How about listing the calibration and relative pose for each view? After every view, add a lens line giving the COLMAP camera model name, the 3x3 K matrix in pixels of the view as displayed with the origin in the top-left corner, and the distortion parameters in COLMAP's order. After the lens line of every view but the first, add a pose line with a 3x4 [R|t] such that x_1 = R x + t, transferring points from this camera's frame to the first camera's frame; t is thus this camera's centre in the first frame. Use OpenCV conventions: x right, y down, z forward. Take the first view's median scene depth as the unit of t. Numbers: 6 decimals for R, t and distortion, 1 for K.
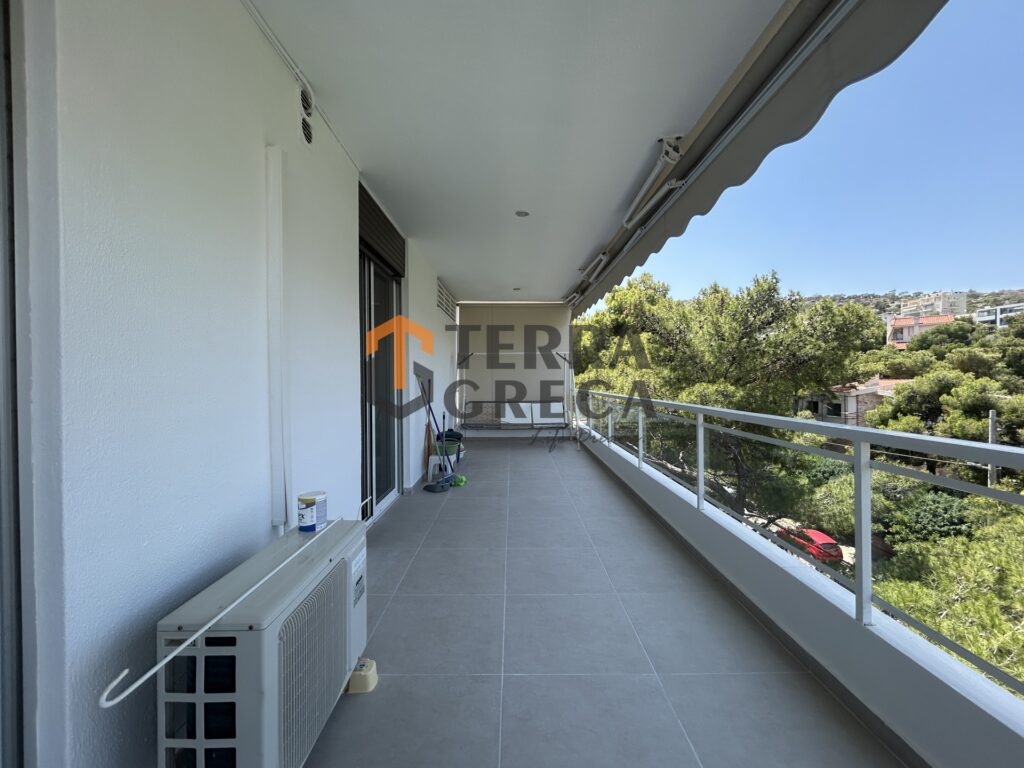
lens RADIAL K [[411.8, 0, 511.5], [0, 411.8, 381.1], [0, 0, 1]] dist [0.000367, 0.001644]
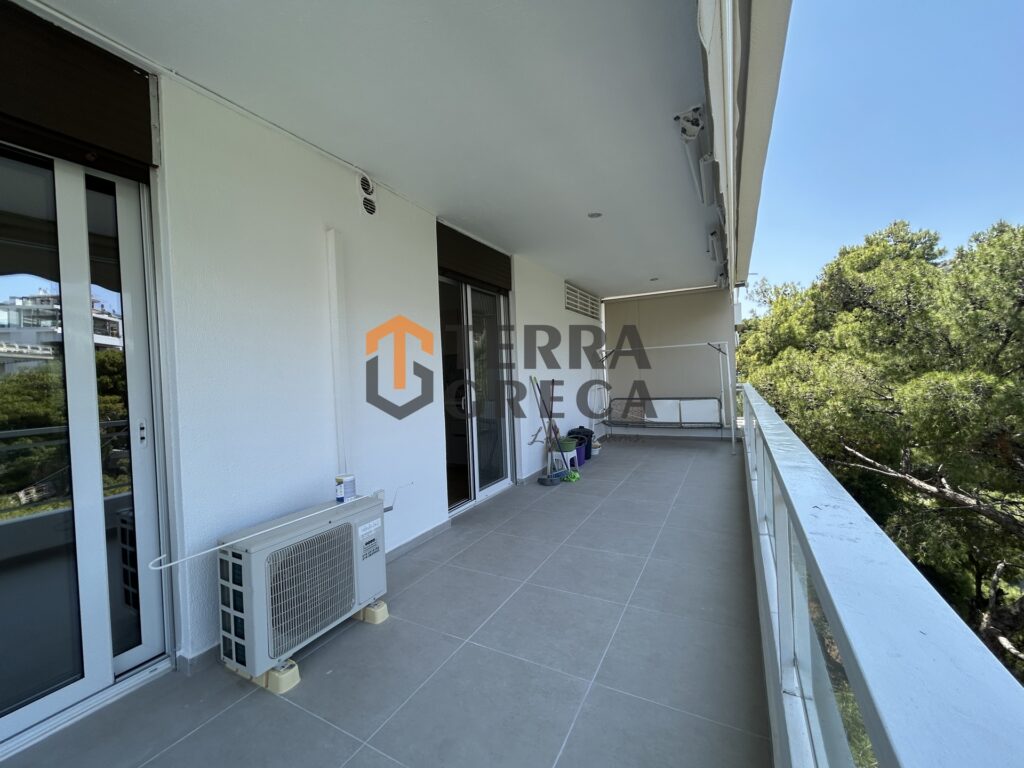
lens RADIAL K [[411.8, 0, 508.9], [0, 411.8, 382.2], [0, 0, 1]] dist [0.000367, 0.001644]
pose [[0.878923, -0.022267, -0.476444, 0.251752], [0.031917, 0.999416, 0.012170, -0.016949], [0.475895, -0.025904, 0.879120, 0.011014]]
